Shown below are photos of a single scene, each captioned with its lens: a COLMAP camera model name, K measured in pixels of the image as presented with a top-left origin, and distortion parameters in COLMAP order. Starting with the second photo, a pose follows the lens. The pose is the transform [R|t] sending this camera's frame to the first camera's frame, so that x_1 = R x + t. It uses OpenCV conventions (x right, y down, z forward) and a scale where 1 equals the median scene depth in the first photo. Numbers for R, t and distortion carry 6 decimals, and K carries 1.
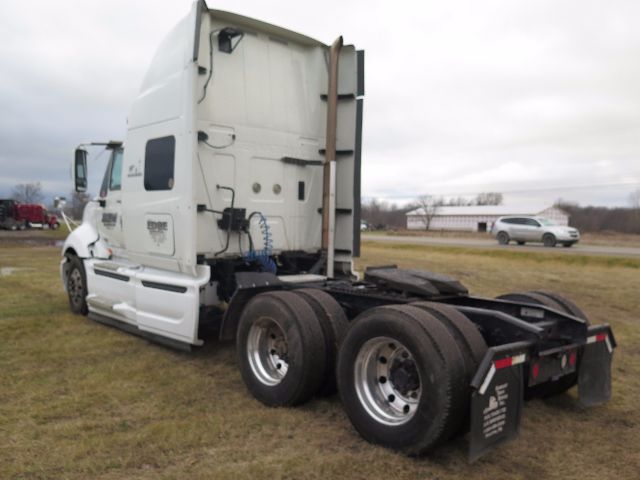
lens RADIAL K [[536.2, 0, 317.9], [0, 536.2, 241.2], [0, 0, 1]] dist [-0.044513, 0.011152]
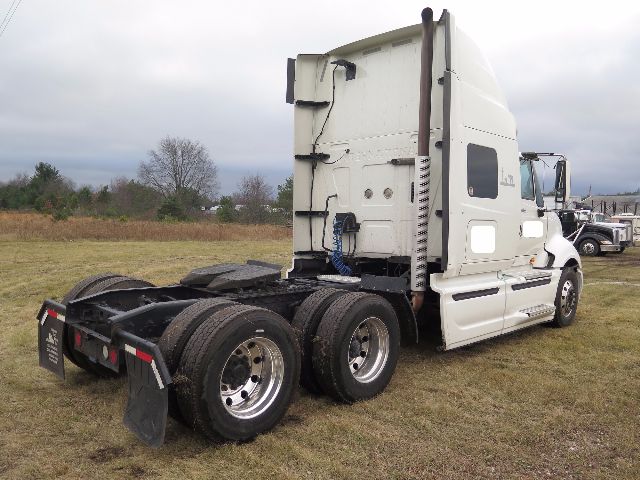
lens RADIAL K [[536.2, 0, 320.4], [0, 536.2, 239.0], [0, 0, 1]] dist [-0.044513, 0.011152]
pose [[0.067302, 0.010973, -0.997672, 0.993804], [-0.058145, 0.998283, 0.007057, -0.011912], [0.996037, 0.057535, 0.067824, 0.881689]]
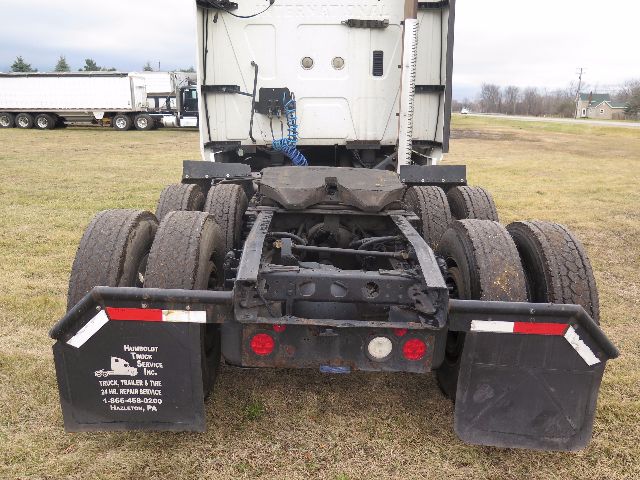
lens RADIAL K [[536.2, 0, 322.1], [0, 536.2, 246.1], [0, 0, 1]] dist [-0.044513, 0.011152]
pose [[0.753040, 0.150852, -0.640449, 0.503100], [-0.018533, 0.977840, 0.208530, 0.006637], [0.657714, -0.145162, 0.739148, 0.377835]]
